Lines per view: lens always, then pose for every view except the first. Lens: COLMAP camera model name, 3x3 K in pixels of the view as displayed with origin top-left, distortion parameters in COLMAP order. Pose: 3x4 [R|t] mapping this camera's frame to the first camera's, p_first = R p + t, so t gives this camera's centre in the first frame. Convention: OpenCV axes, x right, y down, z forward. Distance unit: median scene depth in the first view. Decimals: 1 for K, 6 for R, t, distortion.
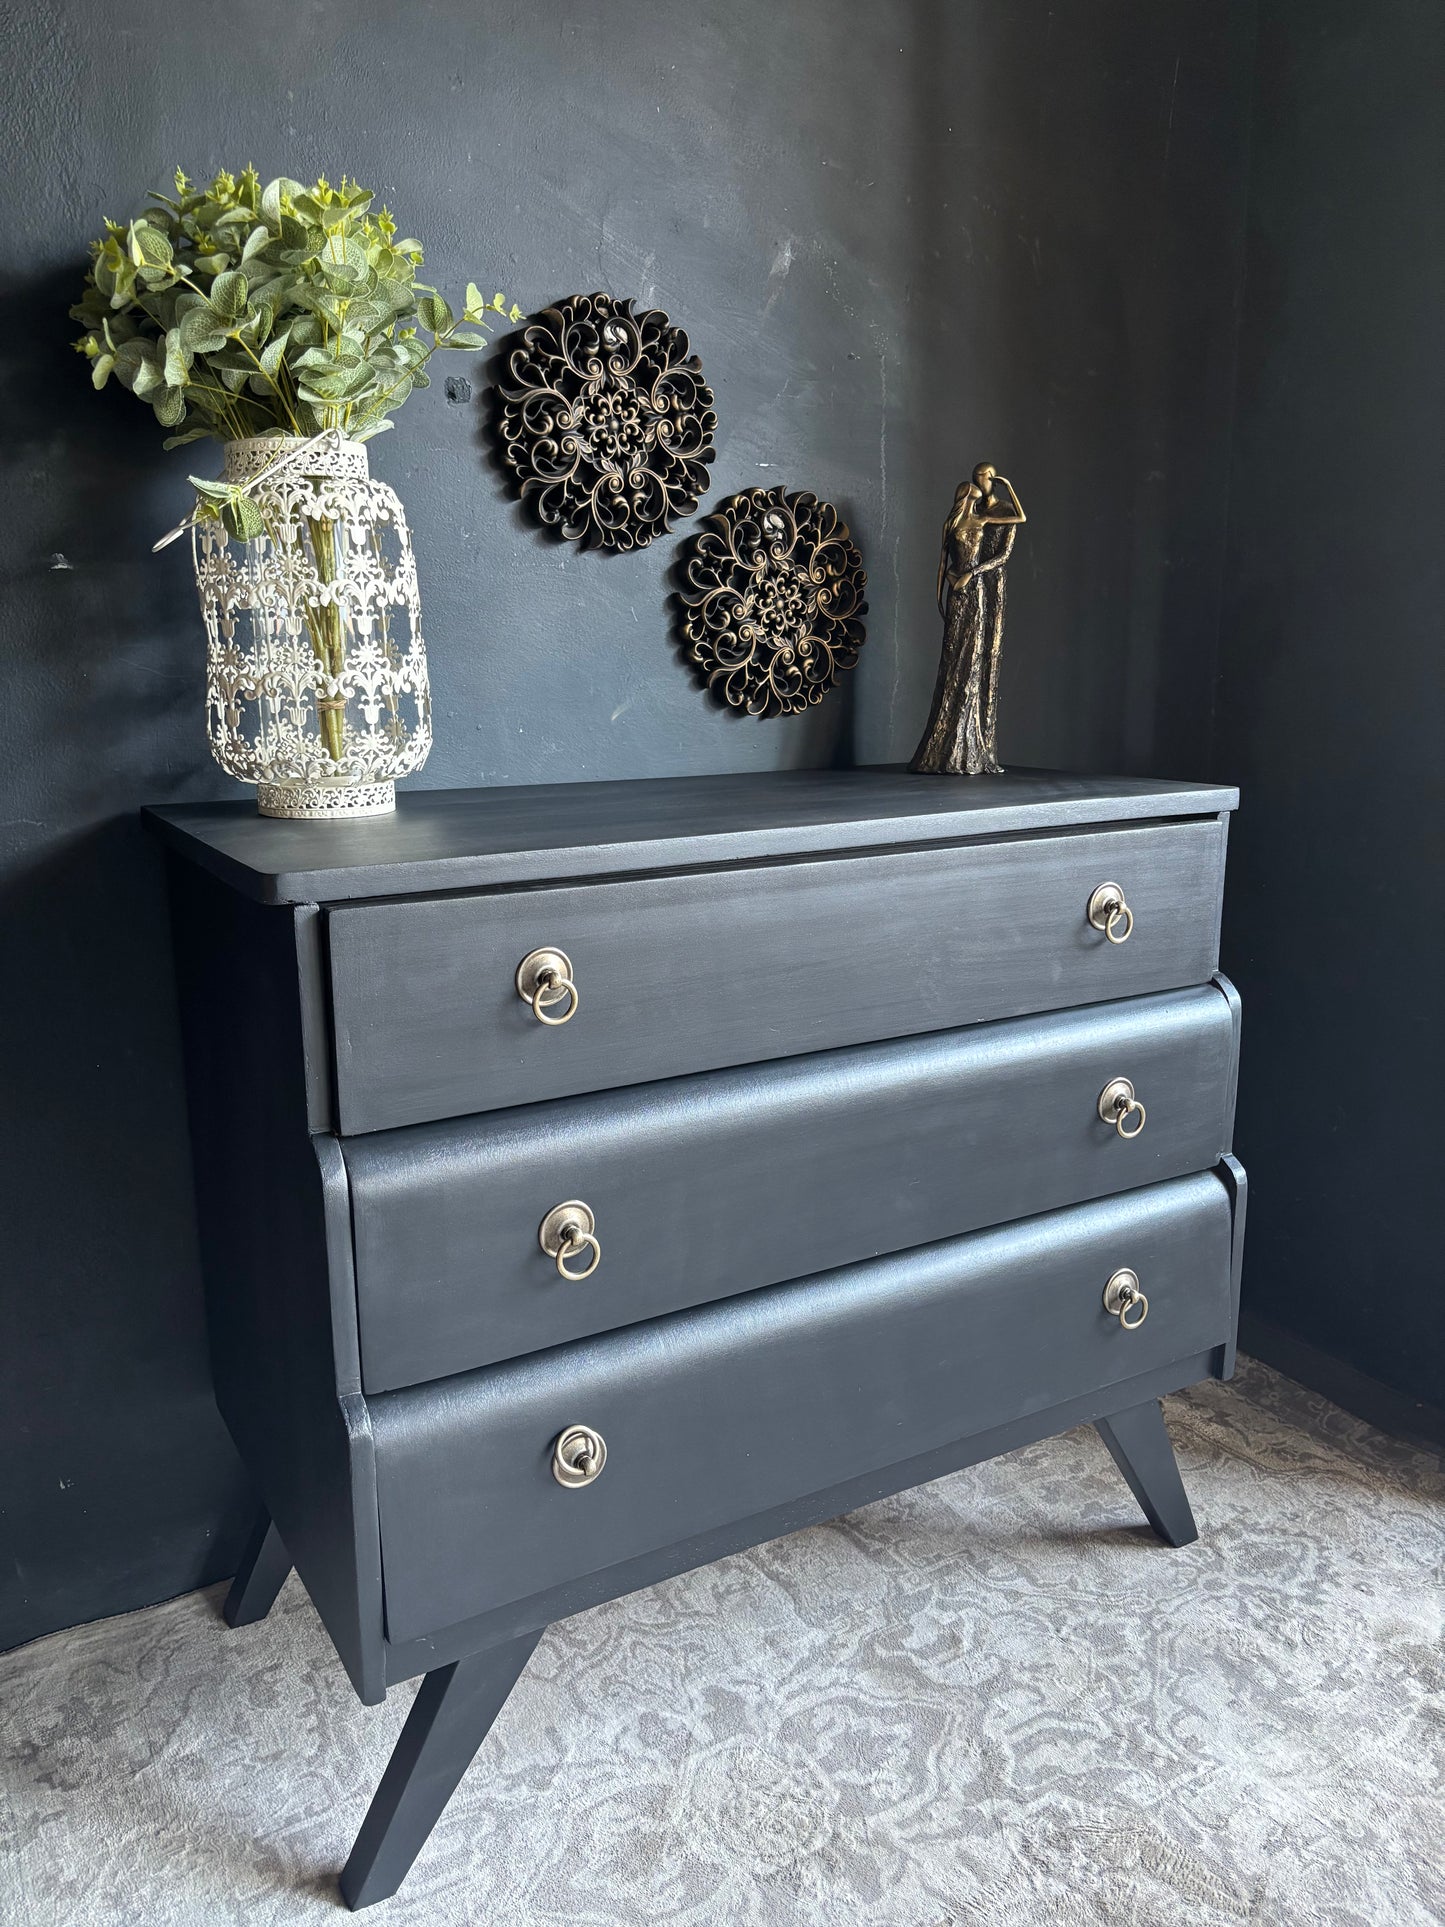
lens RADIAL K [[1440.2, 0, 724.7], [0, 1440.2, 957.4], [0, 0, 1]] dist [0.057617, -0.084063]
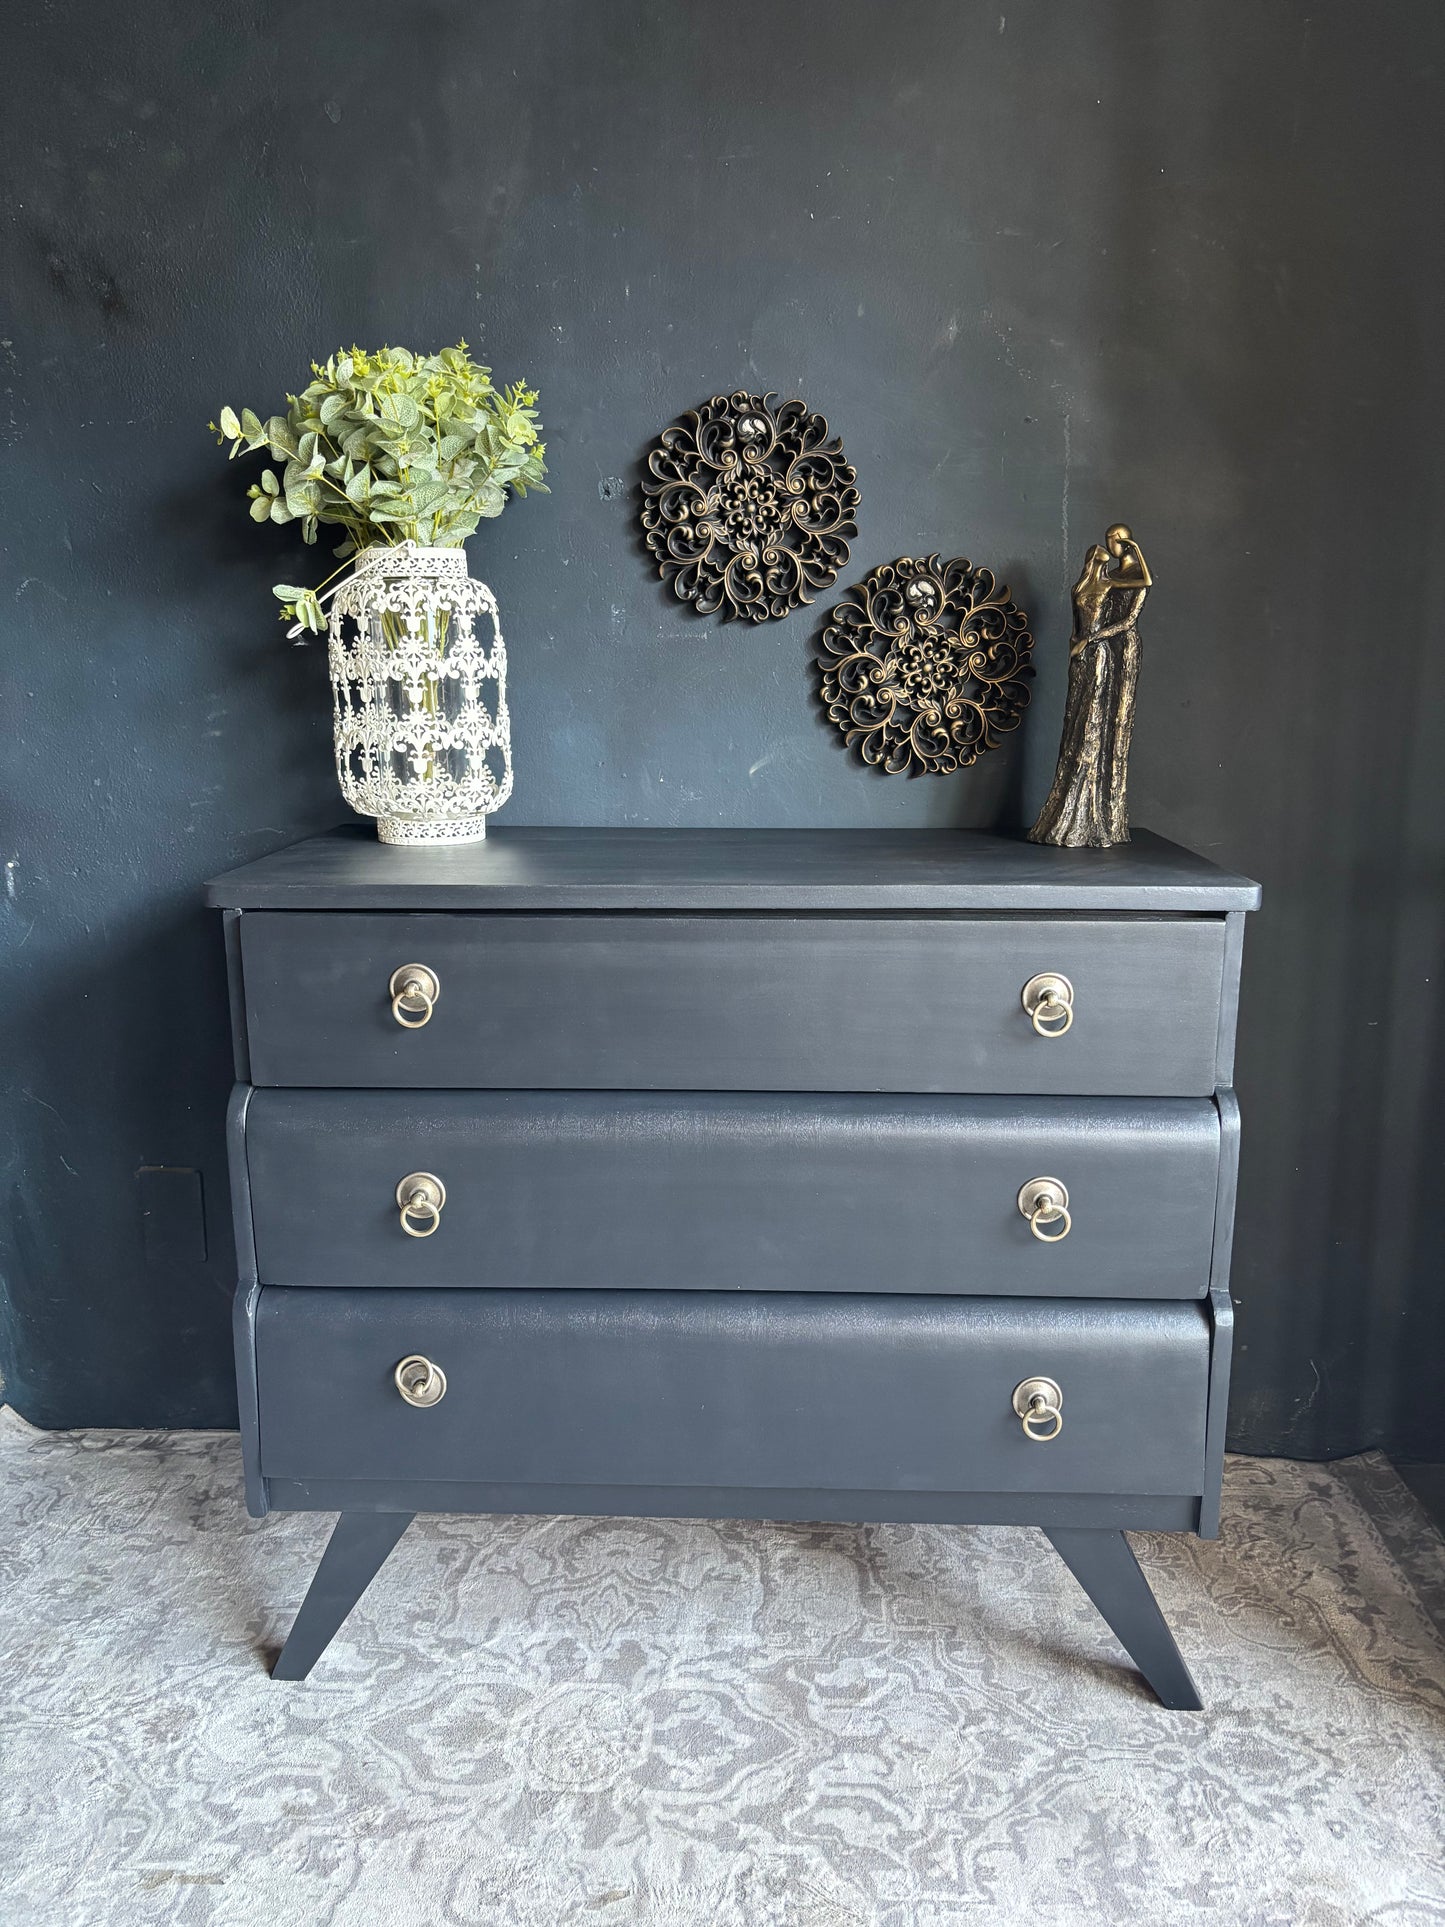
lens RADIAL K [[1434.4, 0, 729.1], [0, 1434.4, 979.2], [0, 0, 1]] dist [0.075635, -0.106806]
pose [[0.837463, 0.125678, -0.531847, 0.548030], [-0.122340, 0.991613, 0.041682, -0.056300], [0.532624, 0.030159, 0.845814, 0.073186]]
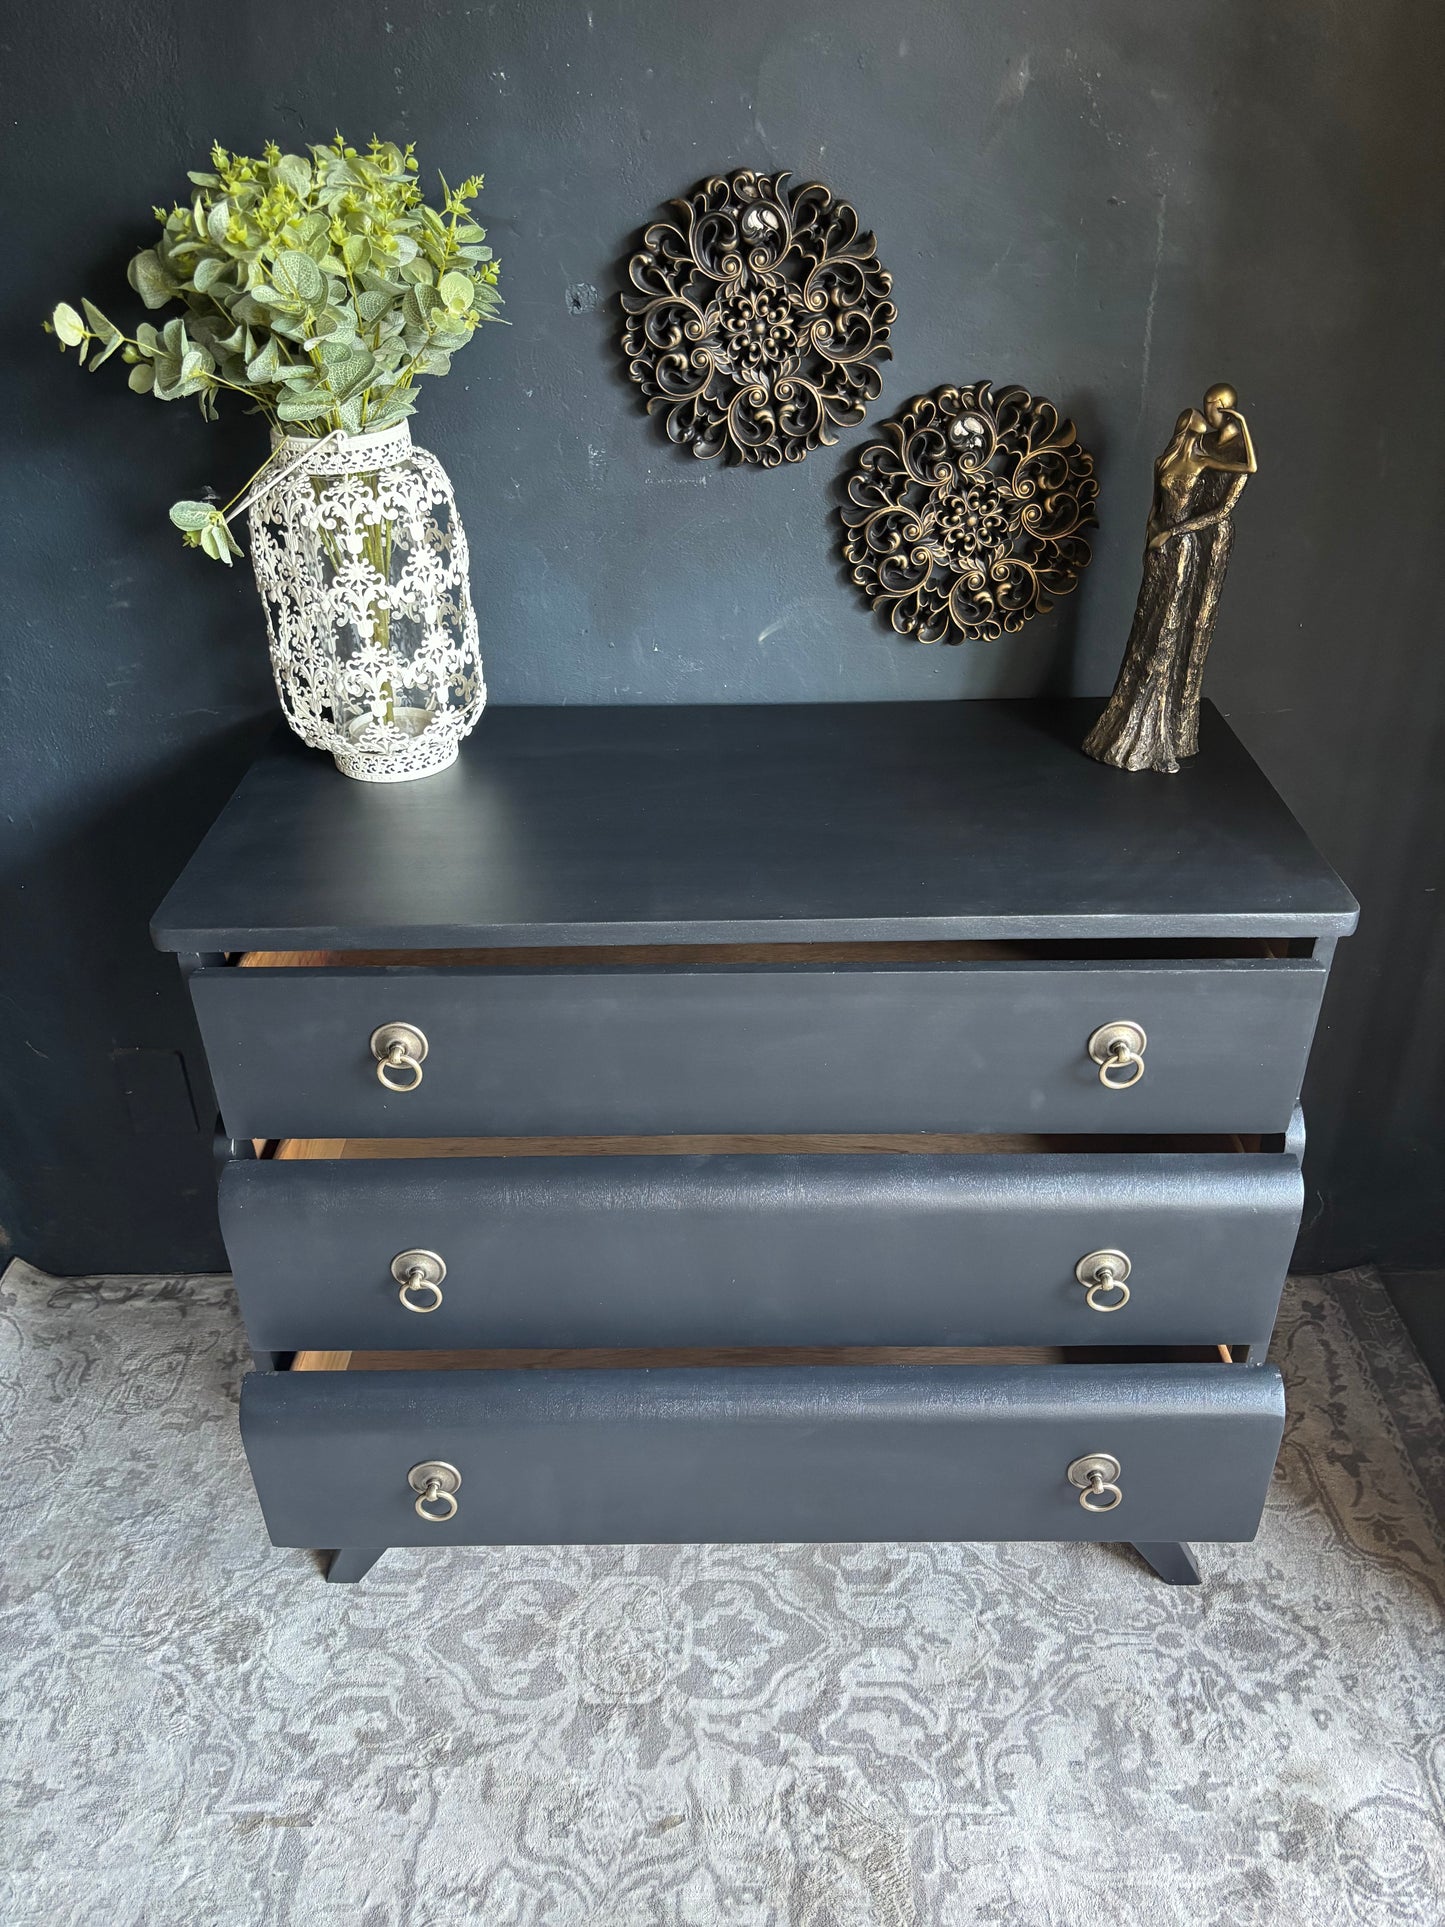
lens RADIAL K [[1448.0, 0, 736.7], [0, 1448.0, 959.5], [0, 0, 1]] dist [0.006279, 0.002514]
pose [[0.858599, 0.268060, -0.436980, 0.405440], [-0.104450, 0.925991, 0.362810, -0.335402], [0.501895, -0.265866, 0.823054, 0.169493]]
